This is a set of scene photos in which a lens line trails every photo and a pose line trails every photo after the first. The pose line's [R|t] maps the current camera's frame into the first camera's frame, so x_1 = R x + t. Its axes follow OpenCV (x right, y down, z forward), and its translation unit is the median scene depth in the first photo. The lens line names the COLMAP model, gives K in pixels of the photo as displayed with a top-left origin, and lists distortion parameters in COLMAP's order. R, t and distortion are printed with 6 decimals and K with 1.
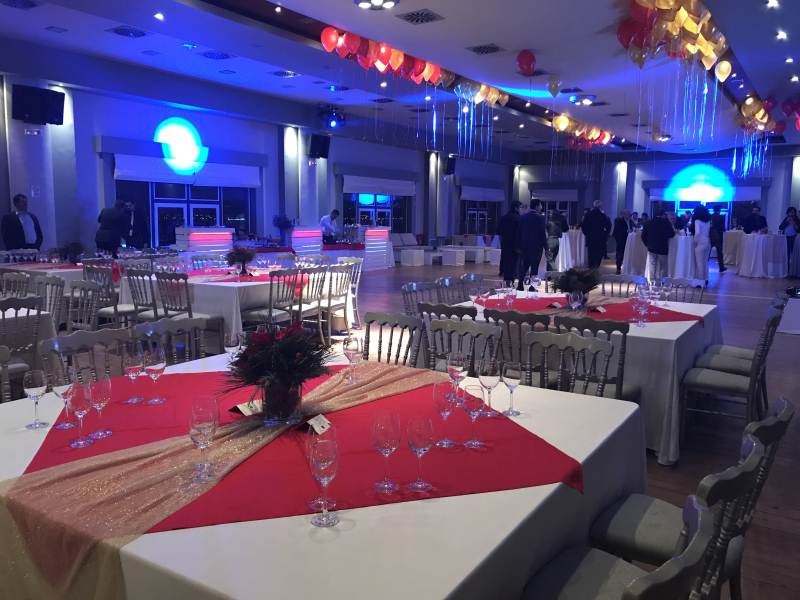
lens RADIAL K [[644.4, 0, 400.0], [0, 644.4, 300.0], [0, 0, 1]] dist [0.030179, -0.013187]
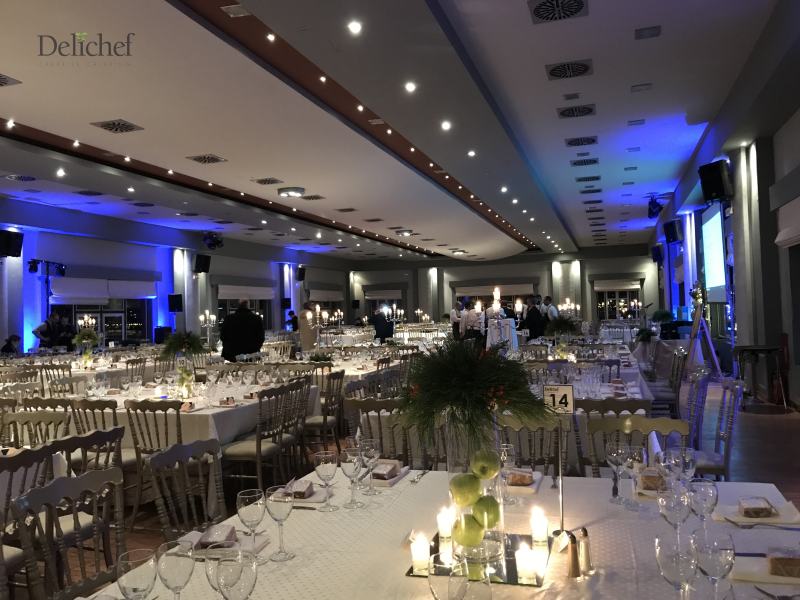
lens RADIAL K [[644.4, 0, 400.0], [0, 644.4, 300.0], [0, 0, 1]] dist [0.030179, -0.013187]
pose [[0.963461, -0.038628, 0.265047, -0.081286], [0.078846, 0.986603, -0.142821, 0.036648], [-0.255979, 0.158500, 0.953600, -0.253501]]
